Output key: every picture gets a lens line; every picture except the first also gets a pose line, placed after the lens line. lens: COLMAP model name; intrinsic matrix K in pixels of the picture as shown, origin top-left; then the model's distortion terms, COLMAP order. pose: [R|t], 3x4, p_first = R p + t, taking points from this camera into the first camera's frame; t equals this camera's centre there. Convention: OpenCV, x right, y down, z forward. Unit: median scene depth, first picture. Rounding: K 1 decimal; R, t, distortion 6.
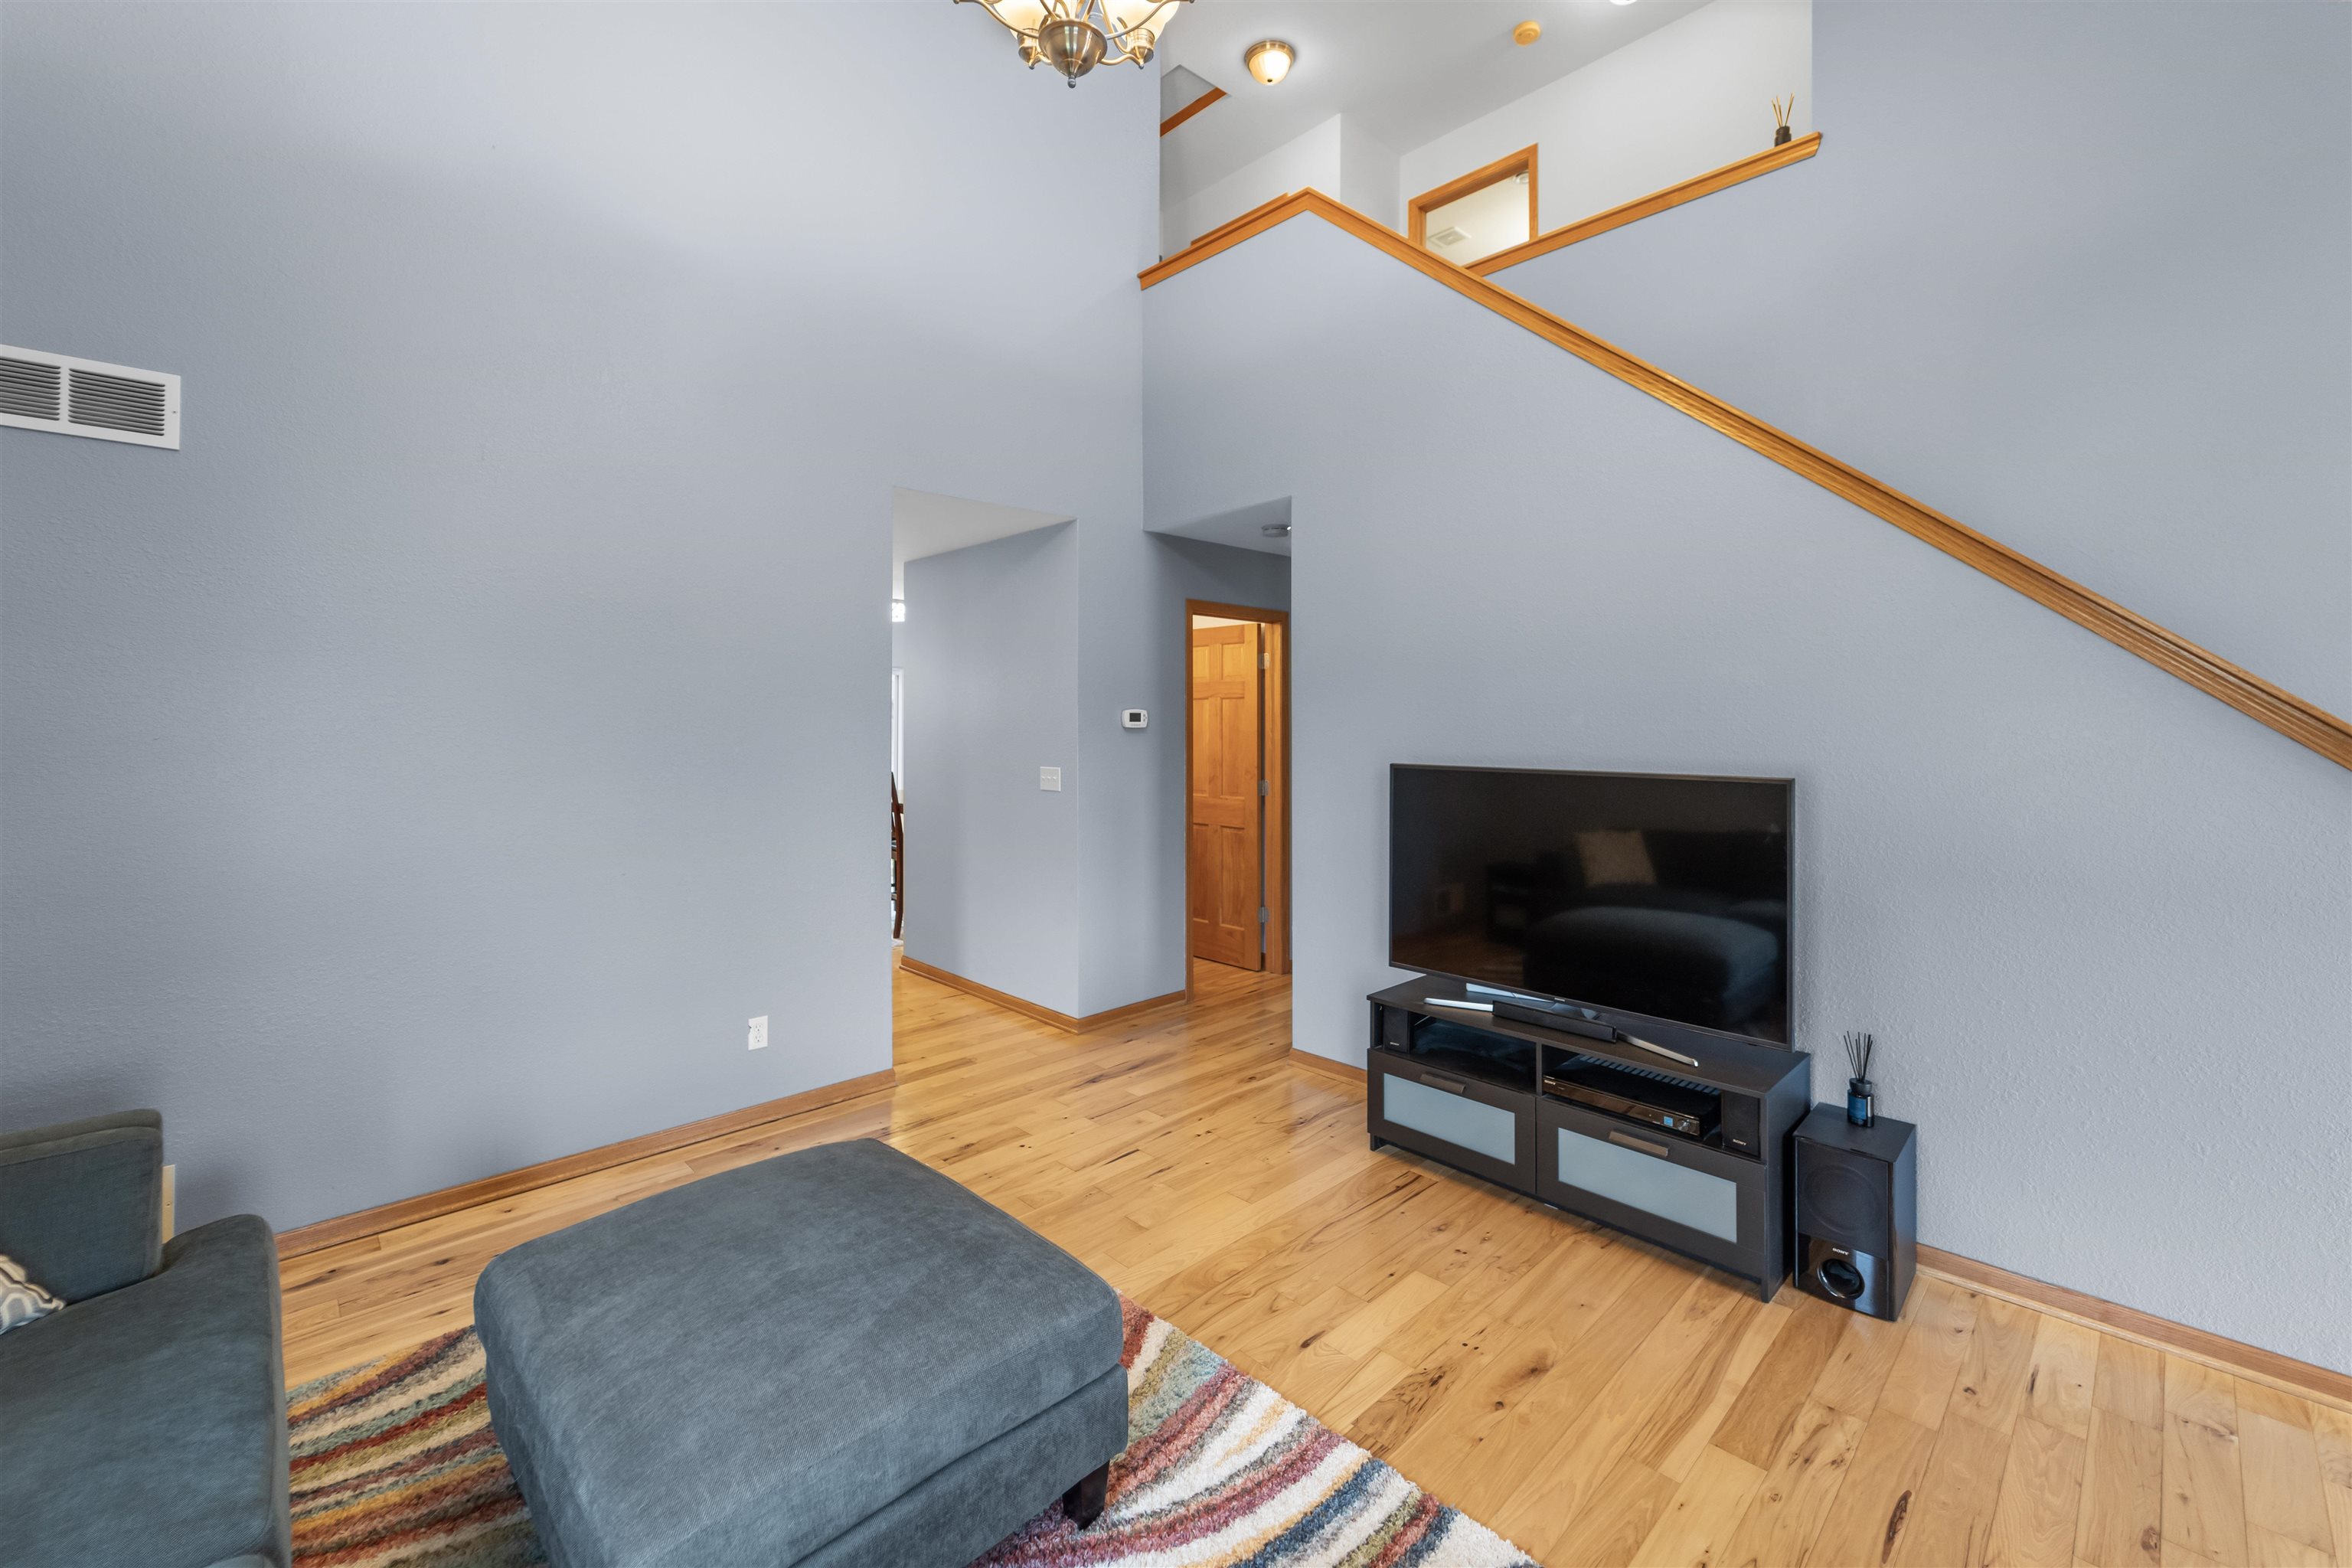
lens RADIAL K [[956.1, 0, 1181.5], [0, 956.1, 735.0], [0, 0, 1]] dist [0.002720, 0.000048]
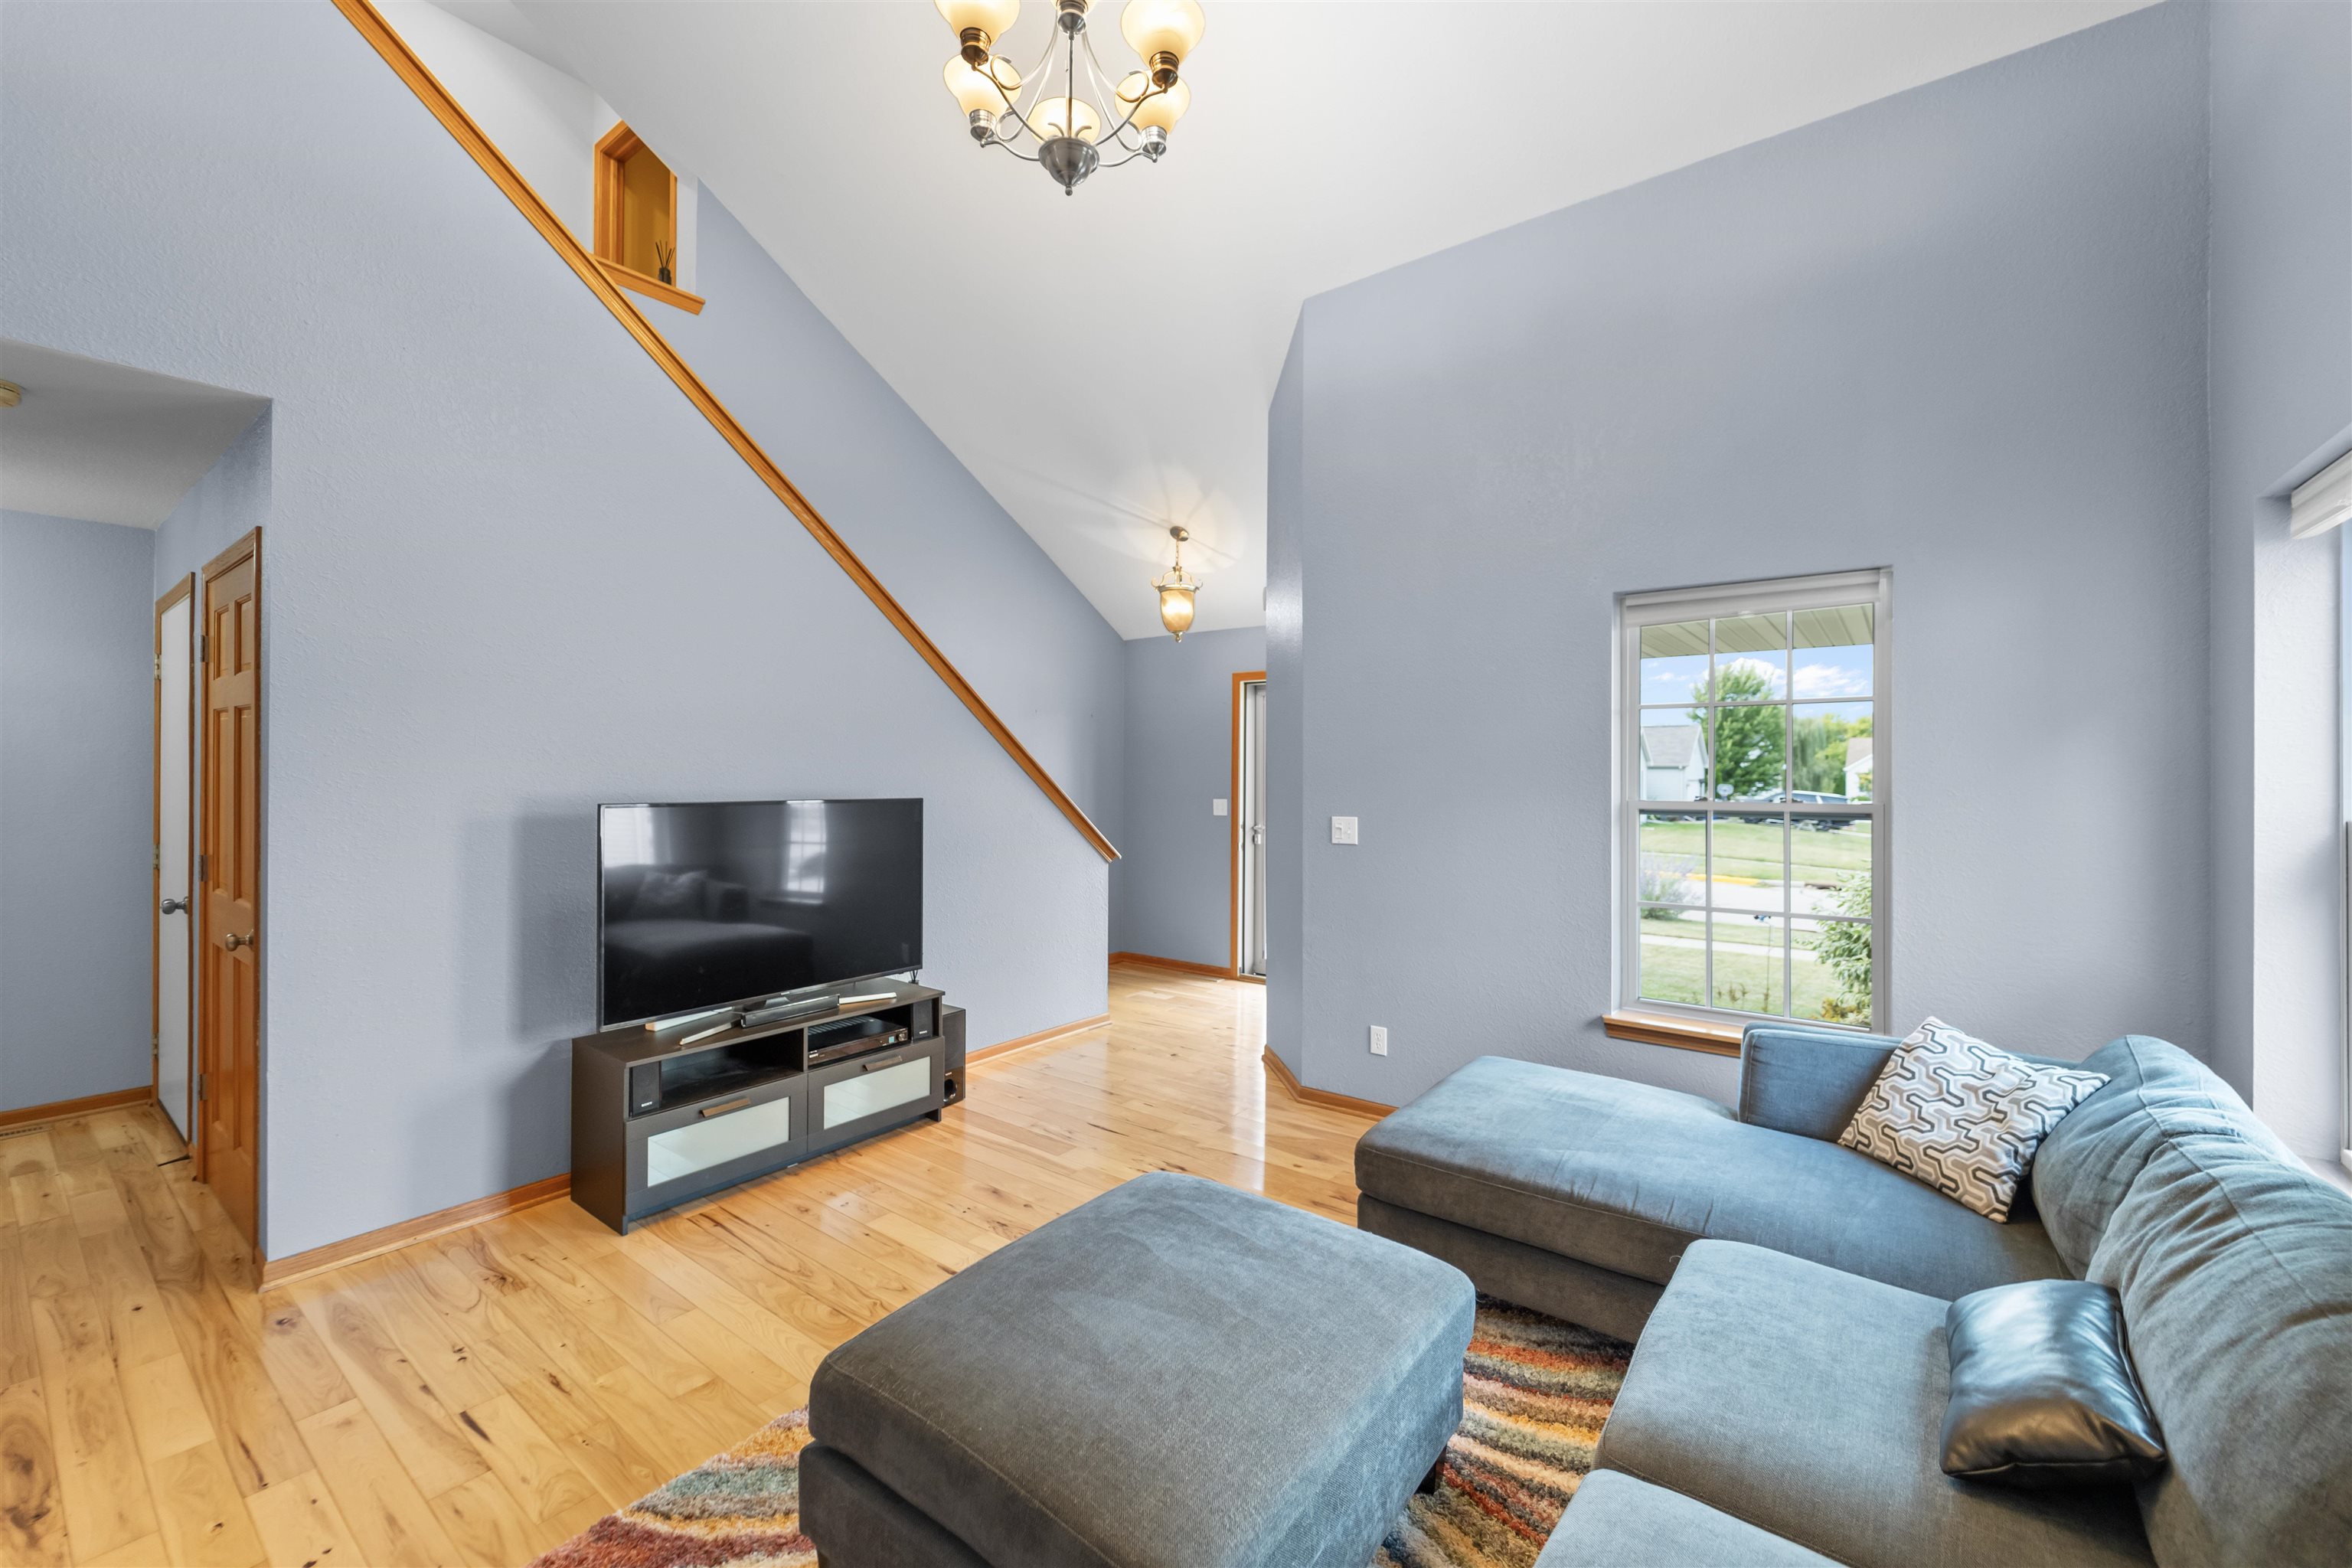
lens RADIAL K [[941.4, 0, 1176.9], [0, 941.4, 779.5], [0, 0, 1]] dist [0.001278, -0.000267]
pose [[-0.150780, -0.006301, 0.988547, -0.941991], [0.006137, 0.999954, 0.007310, 0.004405], [-0.988548, 0.007169, -0.150734, 0.776903]]
